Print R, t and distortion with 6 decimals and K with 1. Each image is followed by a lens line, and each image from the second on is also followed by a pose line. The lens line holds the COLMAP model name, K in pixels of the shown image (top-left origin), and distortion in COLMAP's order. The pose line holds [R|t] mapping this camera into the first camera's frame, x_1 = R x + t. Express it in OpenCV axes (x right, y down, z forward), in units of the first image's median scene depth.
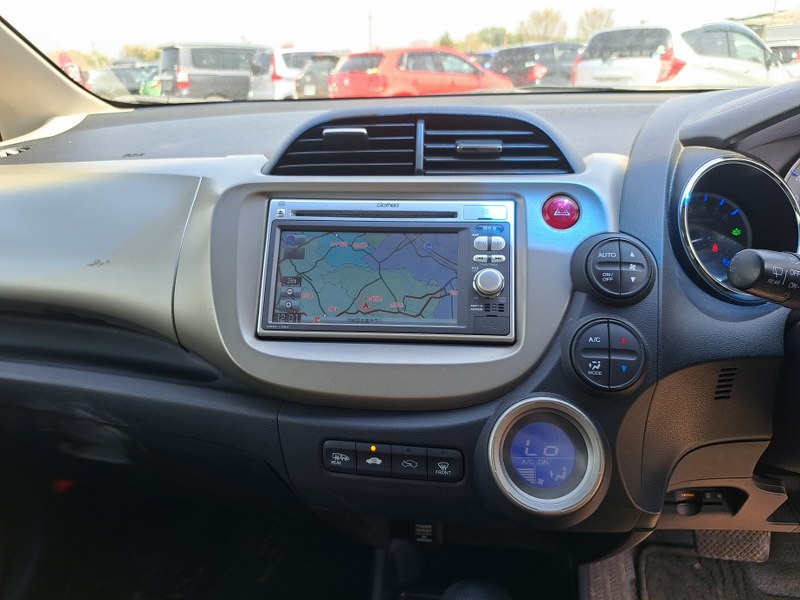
lens RADIAL K [[605.9, 0, 396.6], [0, 605.9, 304.2], [0, 0, 1]] dist [0.068159, -0.077213]
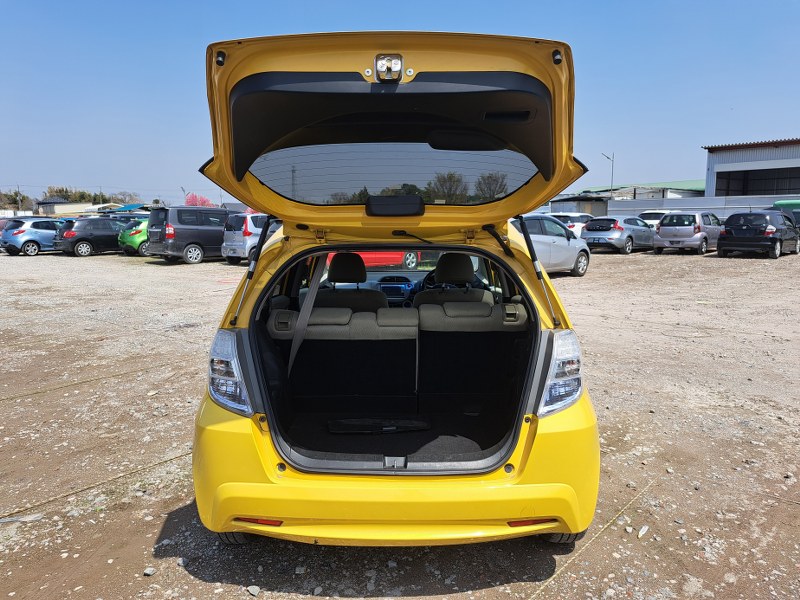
lens RADIAL K [[605.9, 0, 396.6], [0, 605.9, 304.2], [0, 0, 1]] dist [0.068159, -0.077213]
pose [[0.991197, 0.006717, 0.132226, -0.072412], [0.022522, 0.975601, -0.218393, 0.133302], [-0.130467, 0.219448, 0.966861, -0.493057]]
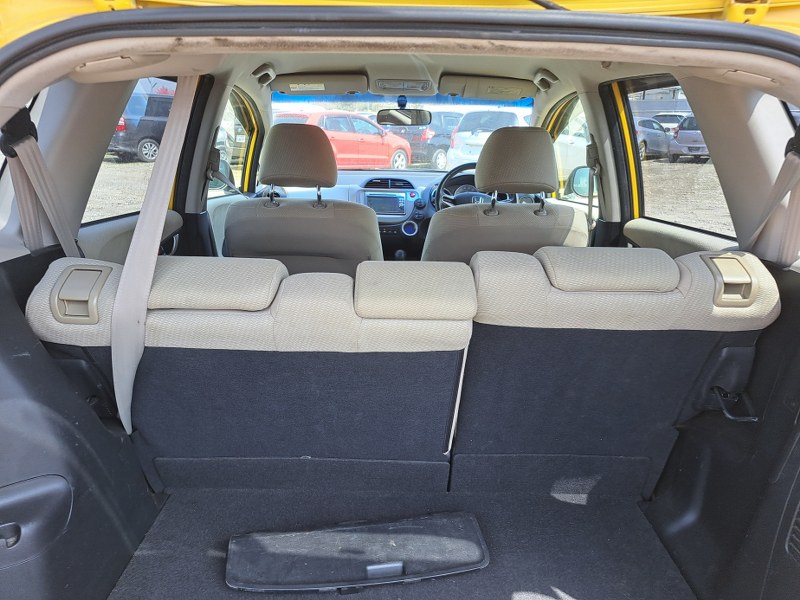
lens RADIAL K [[605.9, 0, 396.6], [0, 605.9, 304.2], [0, 0, 1]] dist [0.068159, -0.077213]
pose [[0.987028, 0.001381, 0.160539, -0.048716], [0.009771, 0.997593, -0.068653, 0.076127], [-0.160248, 0.069331, 0.984639, -0.275095]]
